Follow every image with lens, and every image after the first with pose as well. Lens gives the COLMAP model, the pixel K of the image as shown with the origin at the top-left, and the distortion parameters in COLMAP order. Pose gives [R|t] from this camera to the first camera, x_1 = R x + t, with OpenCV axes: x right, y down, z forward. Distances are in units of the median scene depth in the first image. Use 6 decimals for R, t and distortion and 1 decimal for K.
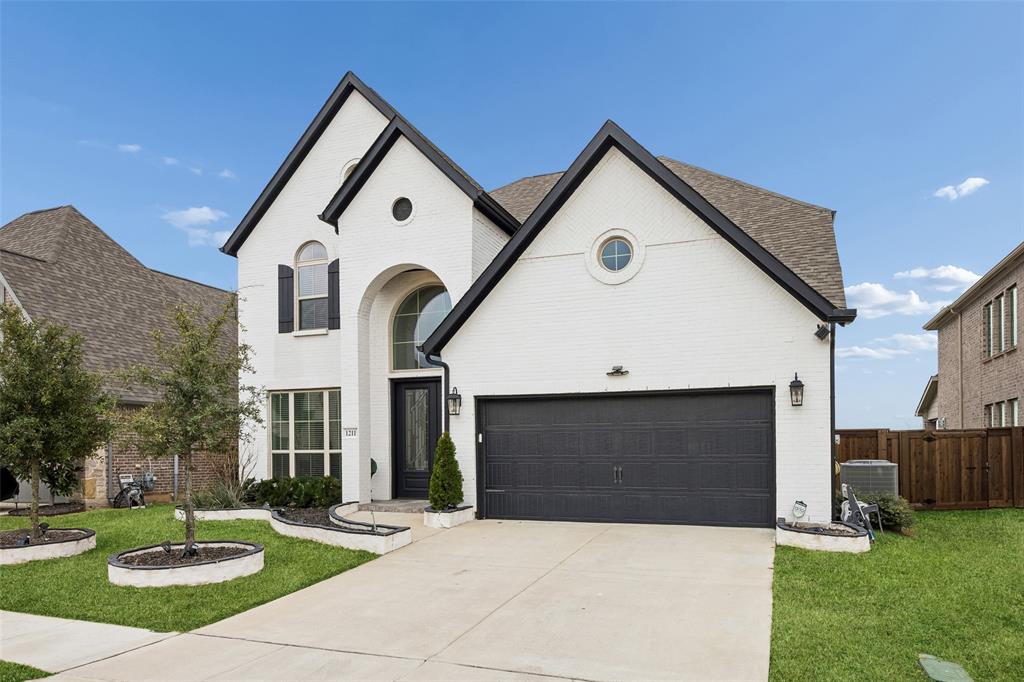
lens RADIAL K [[692.9, 0, 511.3], [0, 692.9, 371.3], [0, 0, 1]] dist [-0.001169, -0.000638]
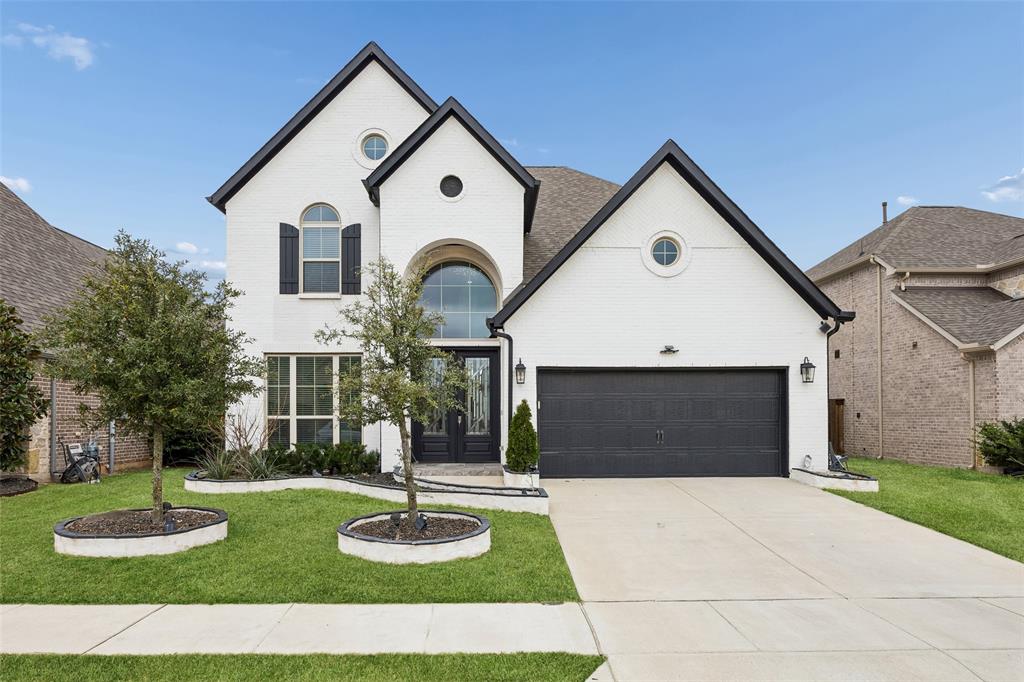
lens RADIAL K [[611.0, 0, 512.0], [0, 611.0, 341.0], [0, 0, 1]] dist [-0.001434, -0.000015]
pose [[0.923039, 0.047734, 0.381733, -0.444962], [-0.044249, 0.998860, -0.017908, 0.013852], [-0.382153, -0.000361, 0.924099, 0.117253]]
